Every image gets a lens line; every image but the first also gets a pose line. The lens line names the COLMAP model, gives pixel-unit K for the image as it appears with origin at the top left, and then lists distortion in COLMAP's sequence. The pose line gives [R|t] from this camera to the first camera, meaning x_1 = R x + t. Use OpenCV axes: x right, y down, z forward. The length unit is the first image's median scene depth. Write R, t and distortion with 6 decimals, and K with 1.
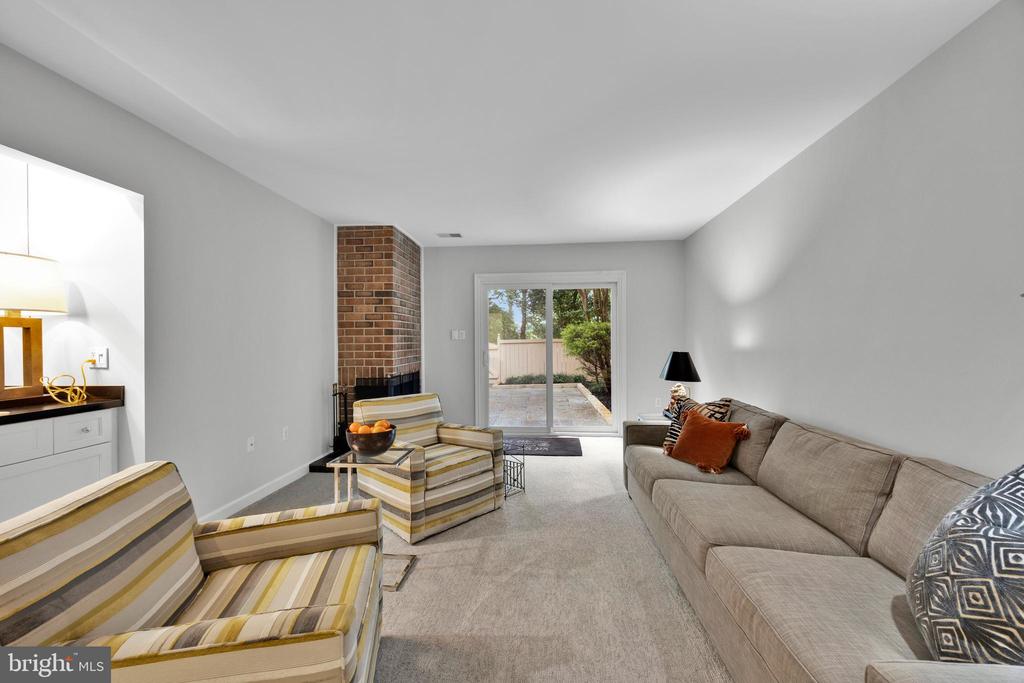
lens RADIAL K [[407.7, 0, 512.0], [0, 407.7, 341.5], [0, 0, 1]] dist [-0.002260, 0.000018]
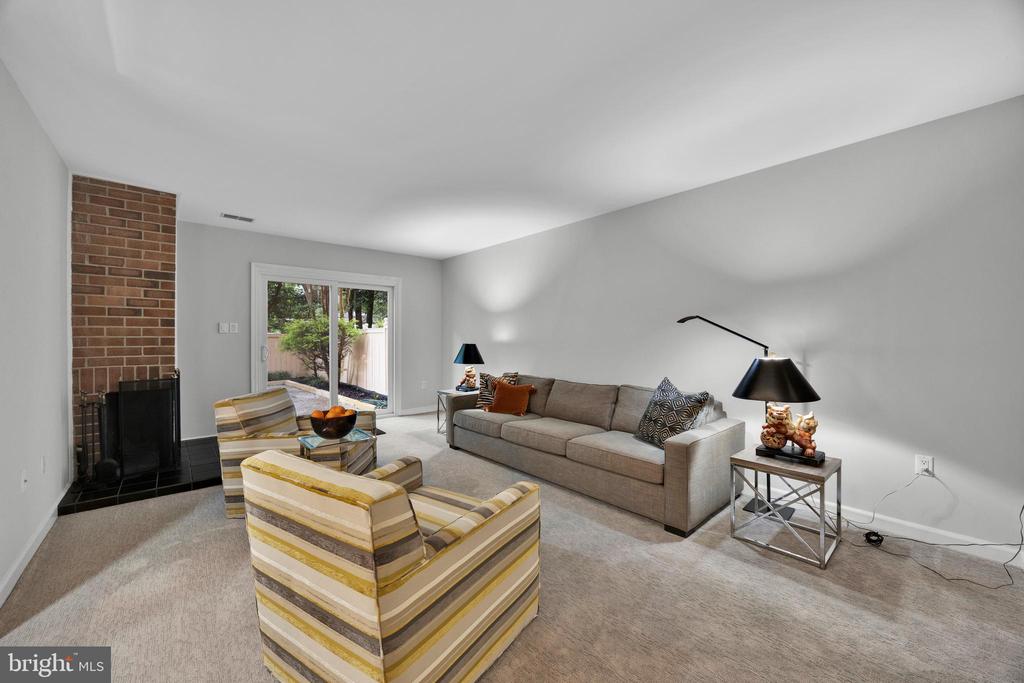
lens RADIAL K [[387.6, 0, 508.7], [0, 387.6, 339.8], [0, 0, 1]] dist [-0.004324, 0.000196]
pose [[0.692791, 0.001470, 0.721137, -0.456856], [-0.005308, 0.999981, 0.003060, 0.005529], [-0.721119, -0.005948, 0.692786, -0.037115]]
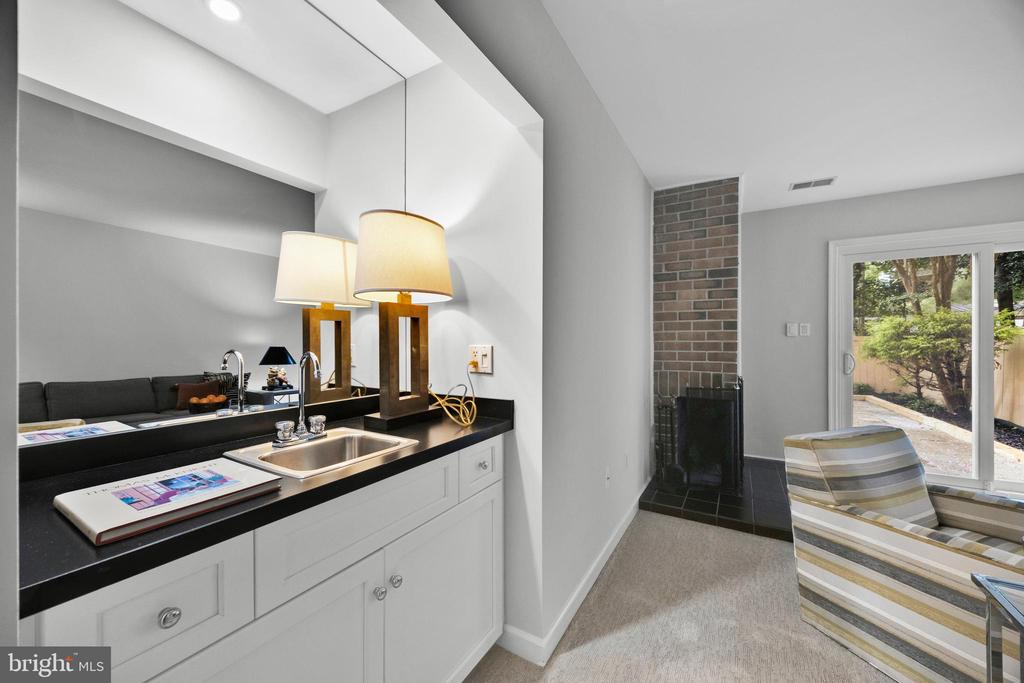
lens RADIAL K [[387.6, 0, 508.7], [0, 387.6, 339.8], [0, 0, 1]] dist [-0.004324, 0.000196]
pose [[0.898778, 0.003191, -0.438393, -0.418080], [-0.002962, 0.999995, 0.001207, 0.003035], [0.438394, 0.000214, 0.898783, 0.249074]]
